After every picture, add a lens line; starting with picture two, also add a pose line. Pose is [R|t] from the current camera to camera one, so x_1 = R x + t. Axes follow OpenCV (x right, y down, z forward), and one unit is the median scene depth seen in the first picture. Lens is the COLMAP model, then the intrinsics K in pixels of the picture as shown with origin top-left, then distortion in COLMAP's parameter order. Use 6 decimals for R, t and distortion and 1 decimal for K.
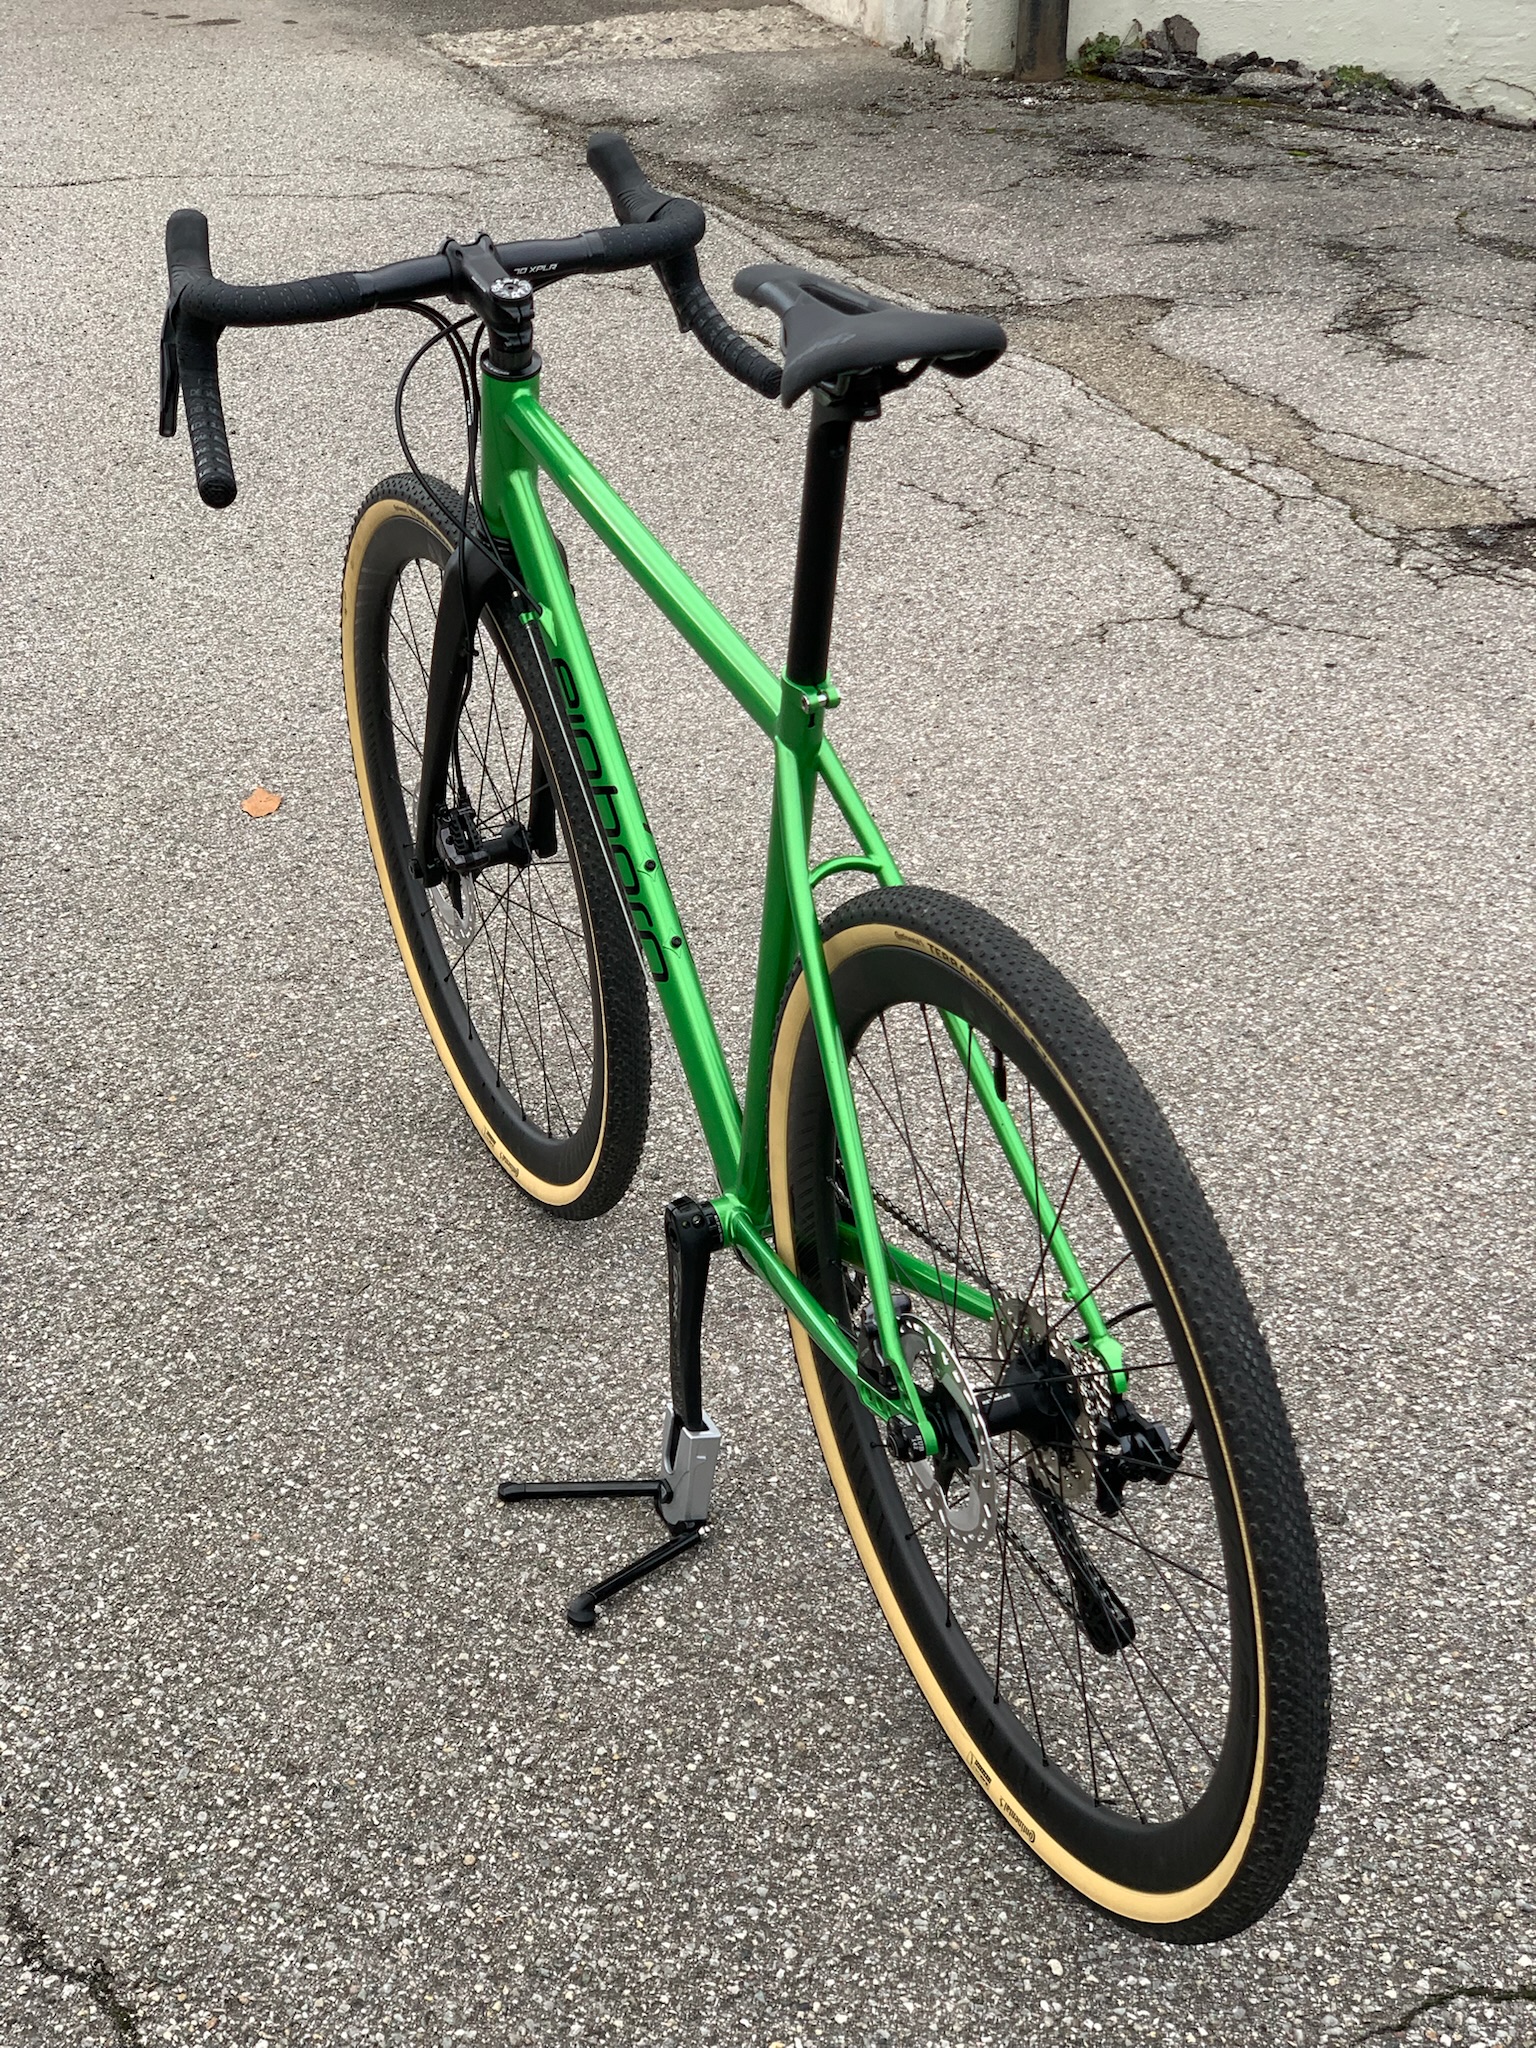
lens RADIAL K [[3136.2, 0, 768.0], [0, 3136.2, 1024.0], [0, 0, 1]] dist [0.007651, 0.118286]
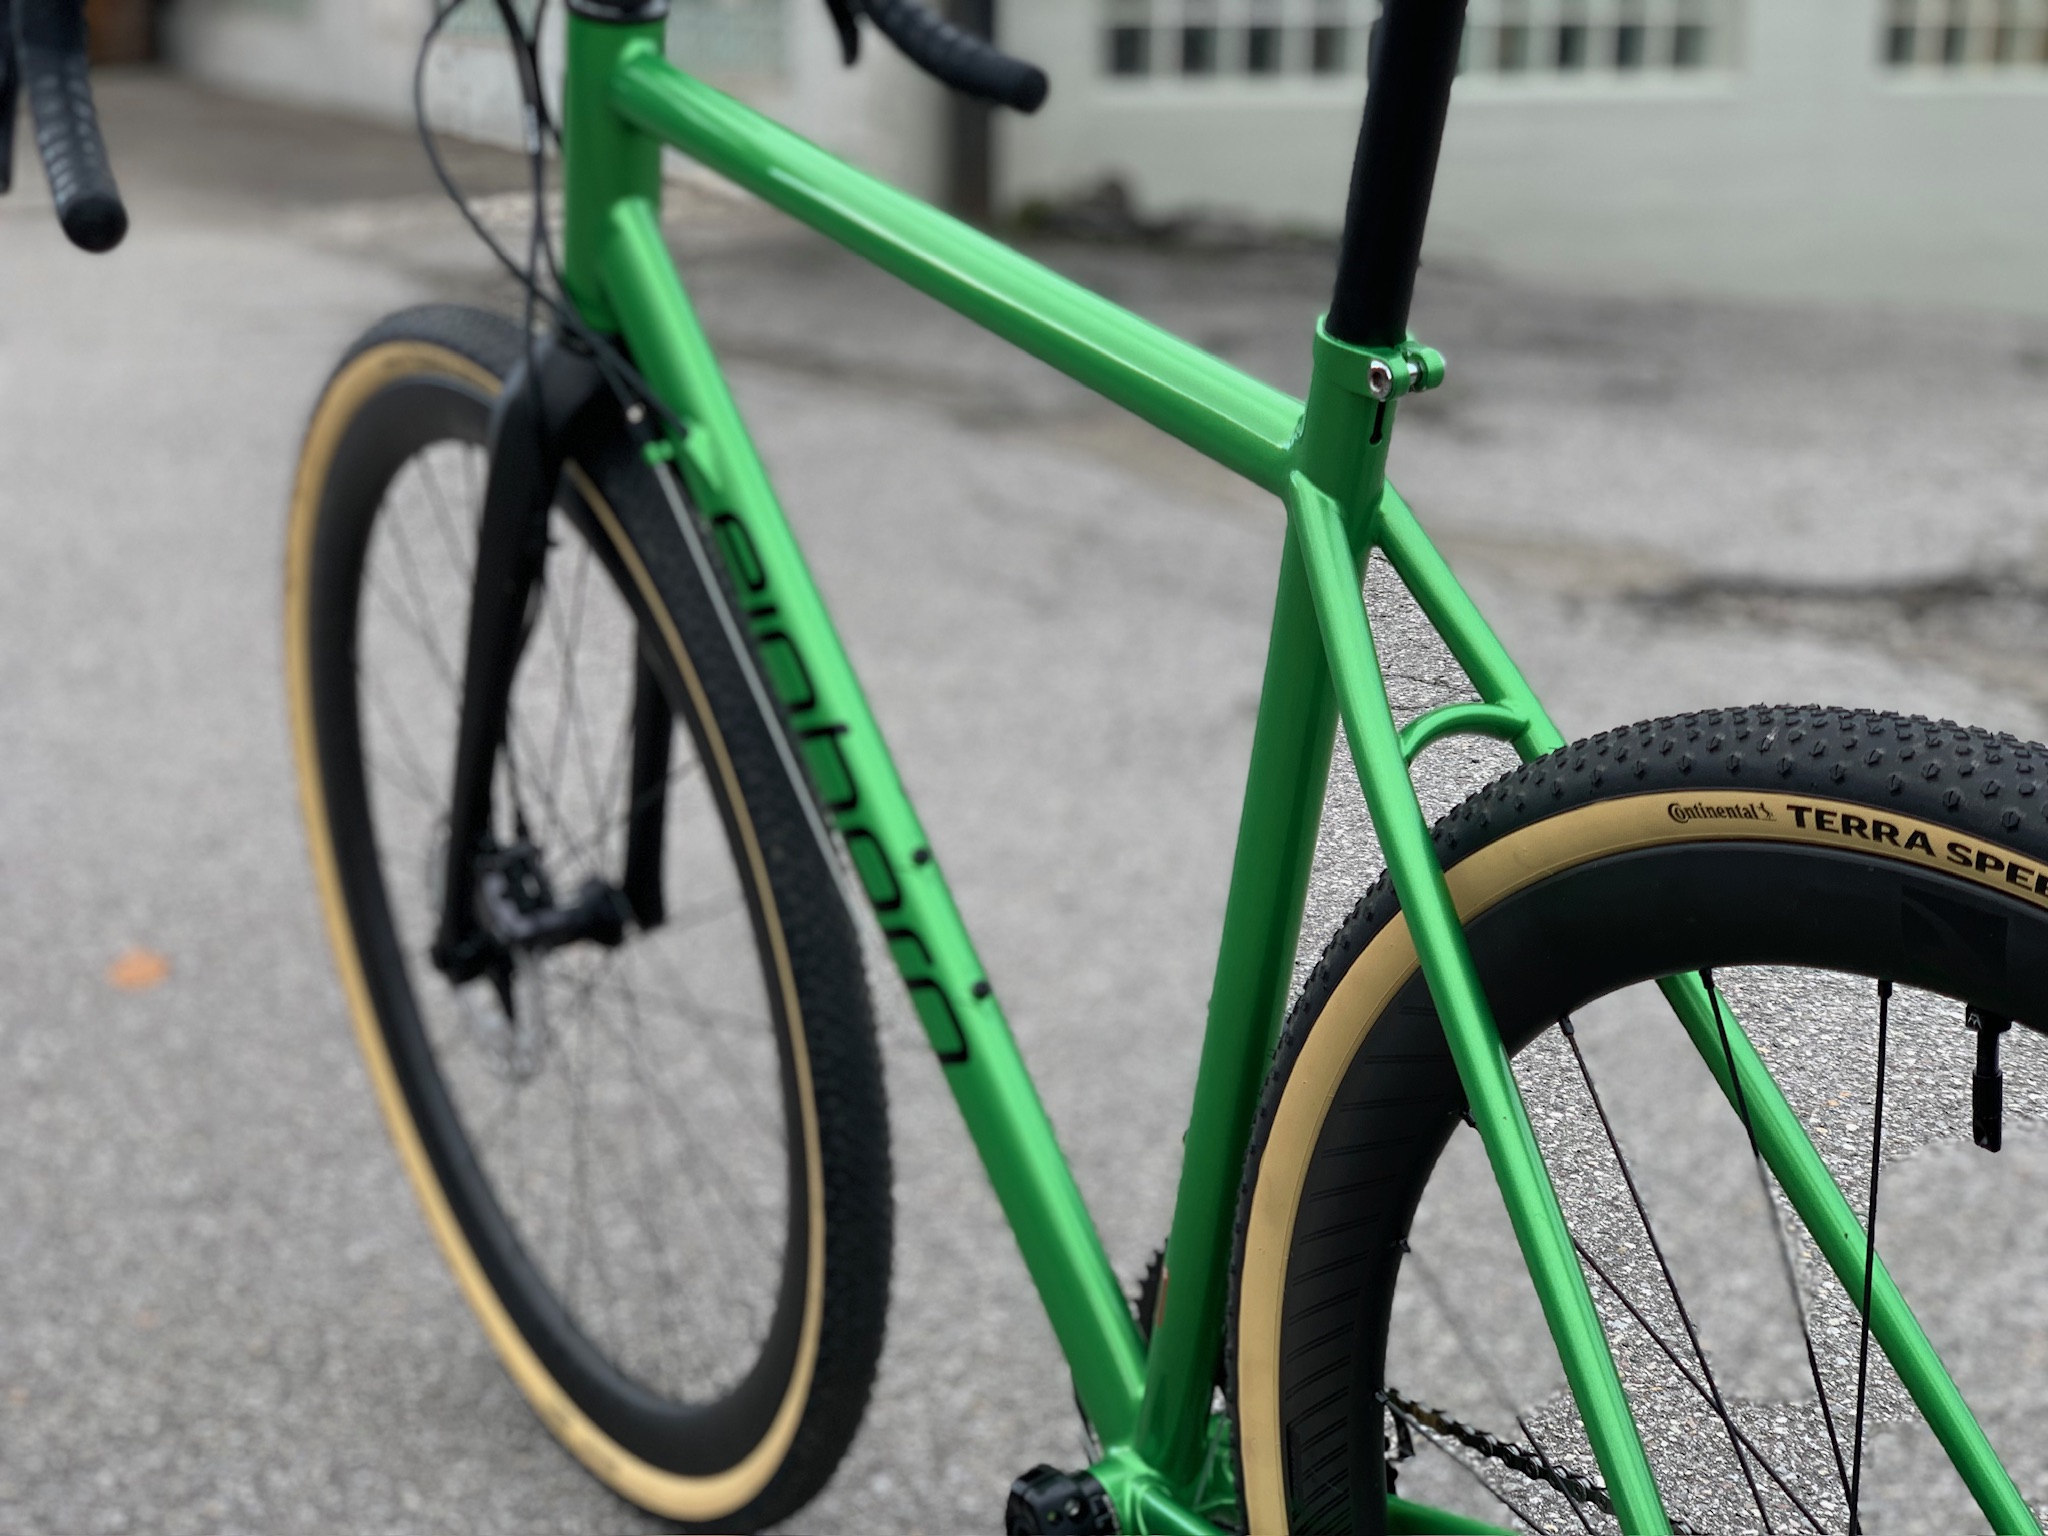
lens RADIAL K [[3063.7, 0, 1024.0], [0, 3063.7, 768.0], [0, 0, 1]] dist [0.215882, -0.819414]
pose [[0.989301, -0.051721, 0.136412, -0.085298], [0.075340, 0.981839, -0.174117, 0.027747], [-0.124929, 0.182531, 0.975231, 0.430240]]
